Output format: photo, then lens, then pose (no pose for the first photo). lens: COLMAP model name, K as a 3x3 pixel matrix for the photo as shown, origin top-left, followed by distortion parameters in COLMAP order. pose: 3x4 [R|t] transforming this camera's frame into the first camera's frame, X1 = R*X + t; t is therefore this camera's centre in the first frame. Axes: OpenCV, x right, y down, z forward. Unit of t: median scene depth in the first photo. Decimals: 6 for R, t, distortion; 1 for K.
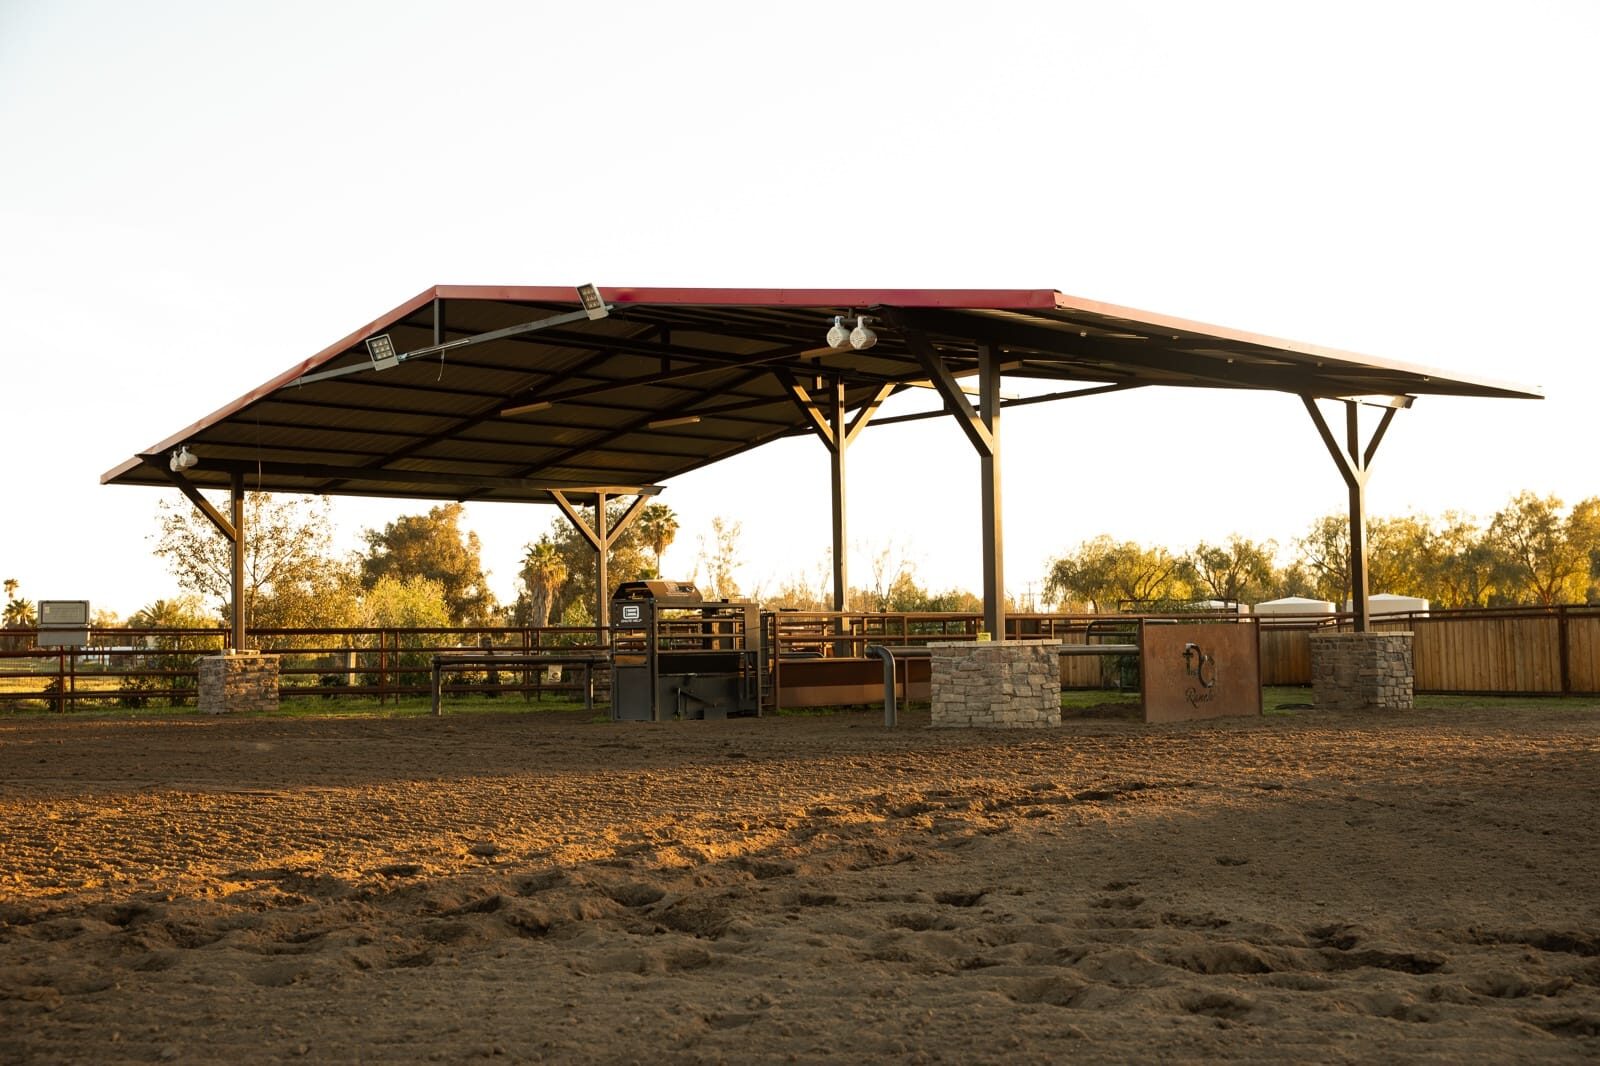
lens RADIAL K [[1786.7, 0, 800.0], [0, 1786.7, 533.0], [0, 0, 1]] dist [0.005553, 0.151925]
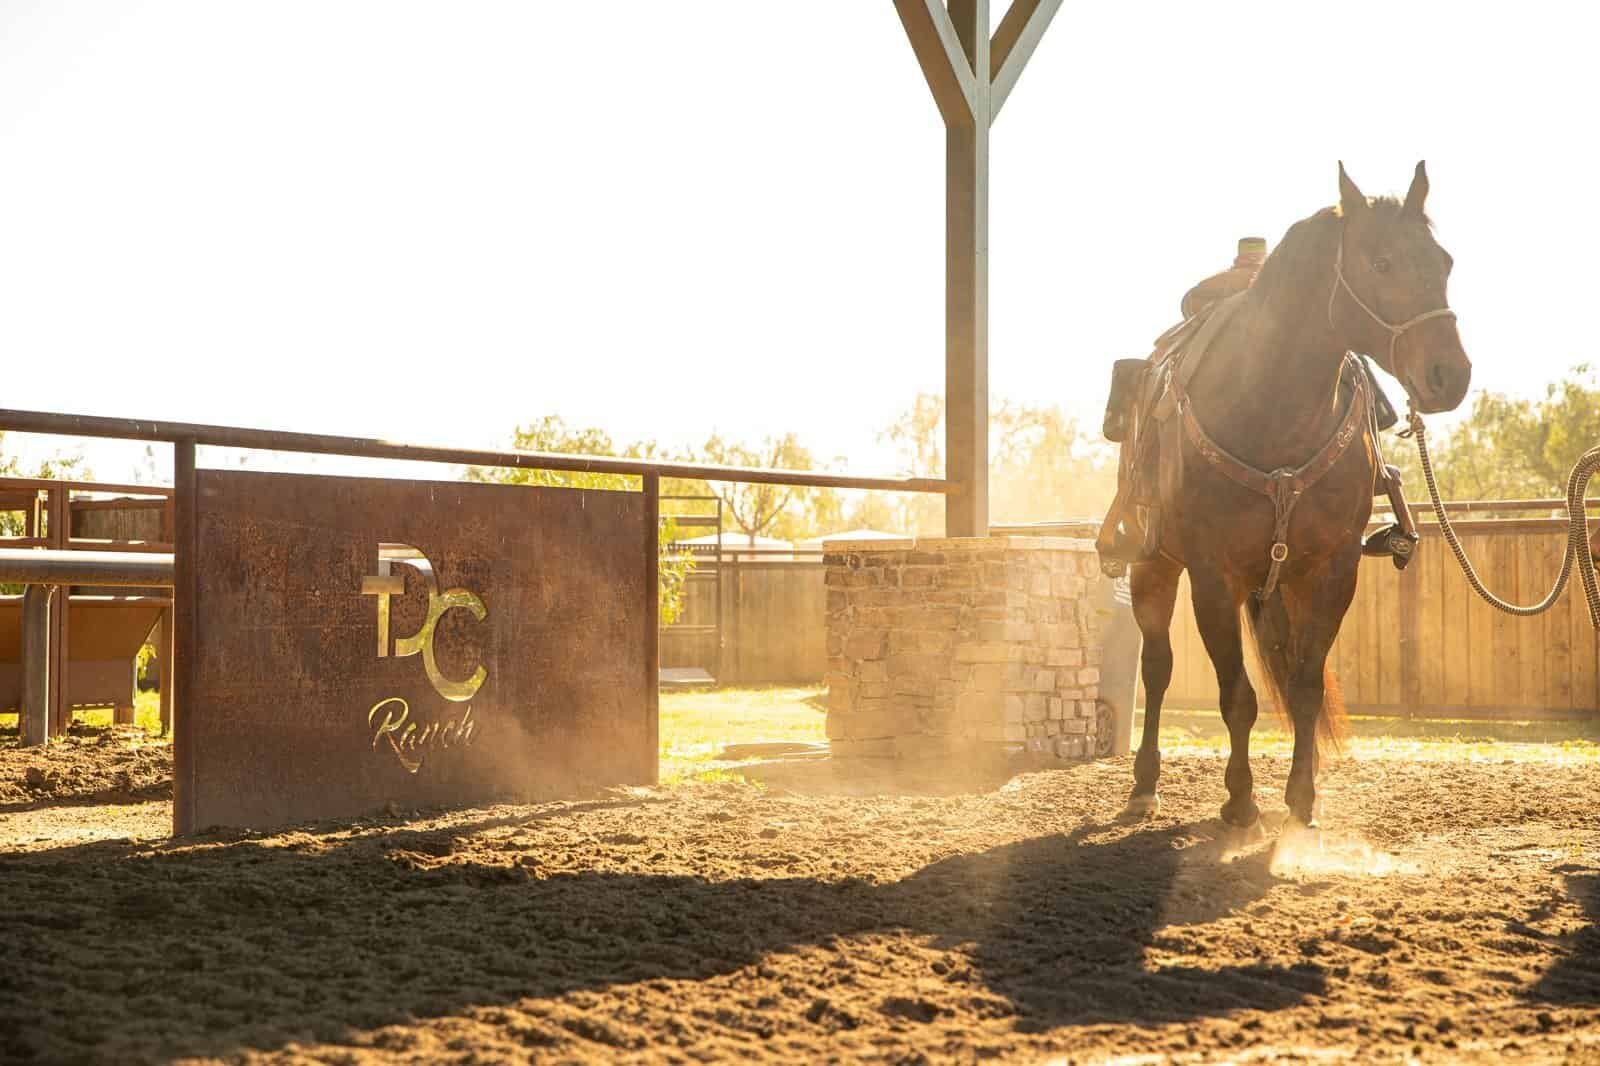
lens RADIAL K [[2562.7, 0, 800.0], [0, 2562.7, 533.0], [0, 0, 1]] dist [0.125777, 0.126034]
pose [[0.971793, 0.025603, 0.234441, 0.058883], [-0.032941, 0.999081, 0.027438, 0.014914], [-0.233523, -0.034387, 0.971743, 0.186213]]
